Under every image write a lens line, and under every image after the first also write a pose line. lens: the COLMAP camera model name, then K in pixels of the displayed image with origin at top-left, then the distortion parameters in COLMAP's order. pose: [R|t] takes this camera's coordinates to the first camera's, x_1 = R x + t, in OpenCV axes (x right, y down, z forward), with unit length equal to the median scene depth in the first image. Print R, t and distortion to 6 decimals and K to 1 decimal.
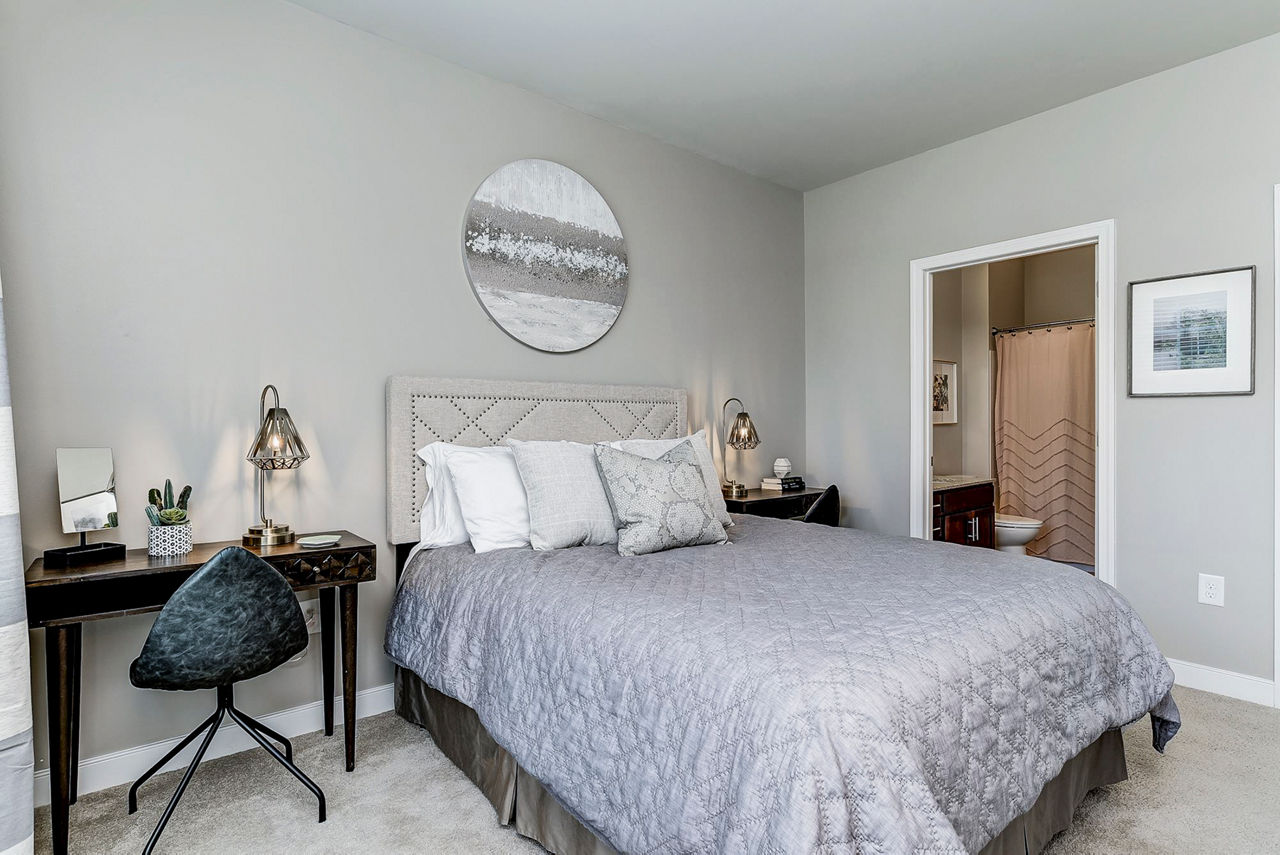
lens RADIAL K [[645.9, 0, 671.7], [0, 645.9, 423.5], [0, 0, 1]] dist [-0.003646, -0.000014]
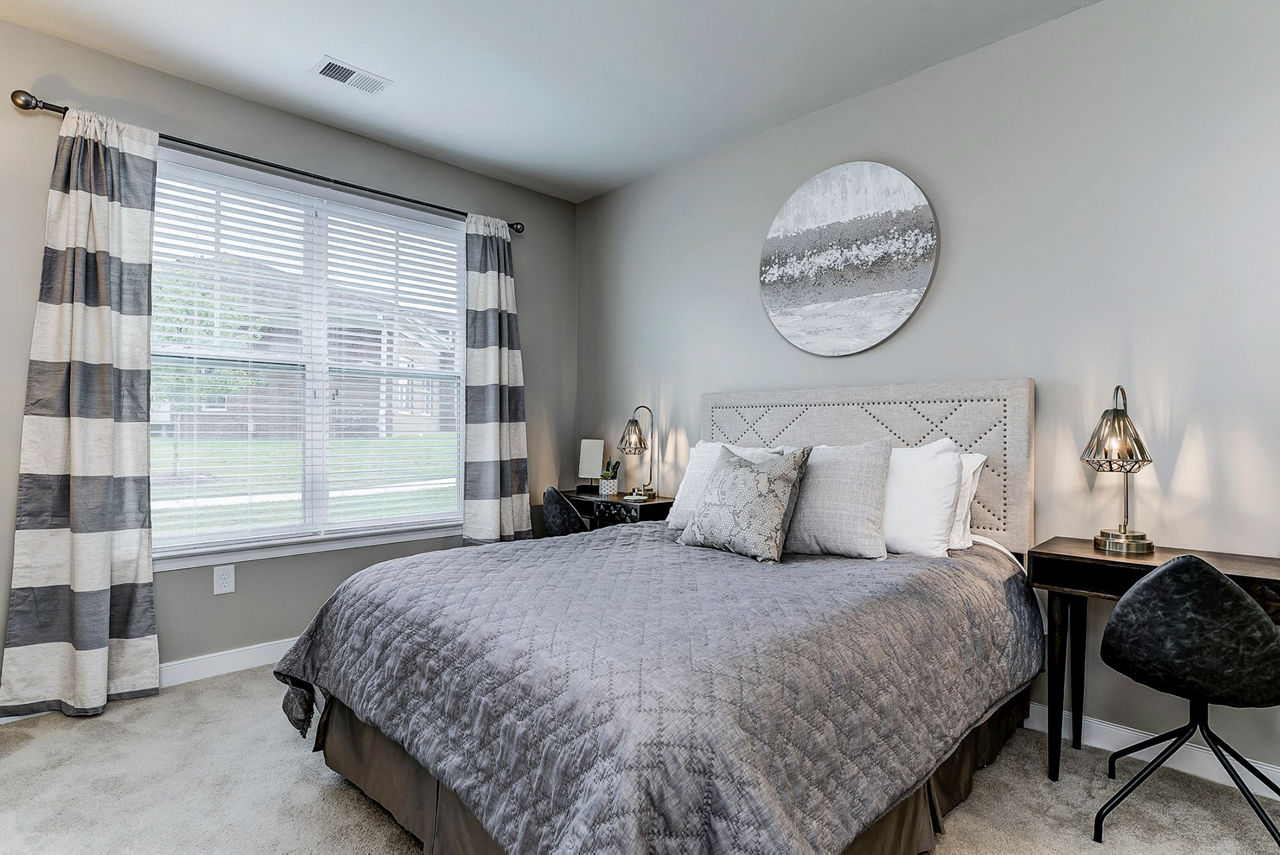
lens RADIAL K [[645.9, 0, 671.7], [0, 645.9, 423.5], [0, 0, 1]] dist [-0.003646, -0.000014]
pose [[0.090590, -0.003534, -0.995882, 0.724617], [0.002551, 0.999991, -0.003316, -0.004227], [0.995885, -0.002240, 0.090598, 0.606741]]
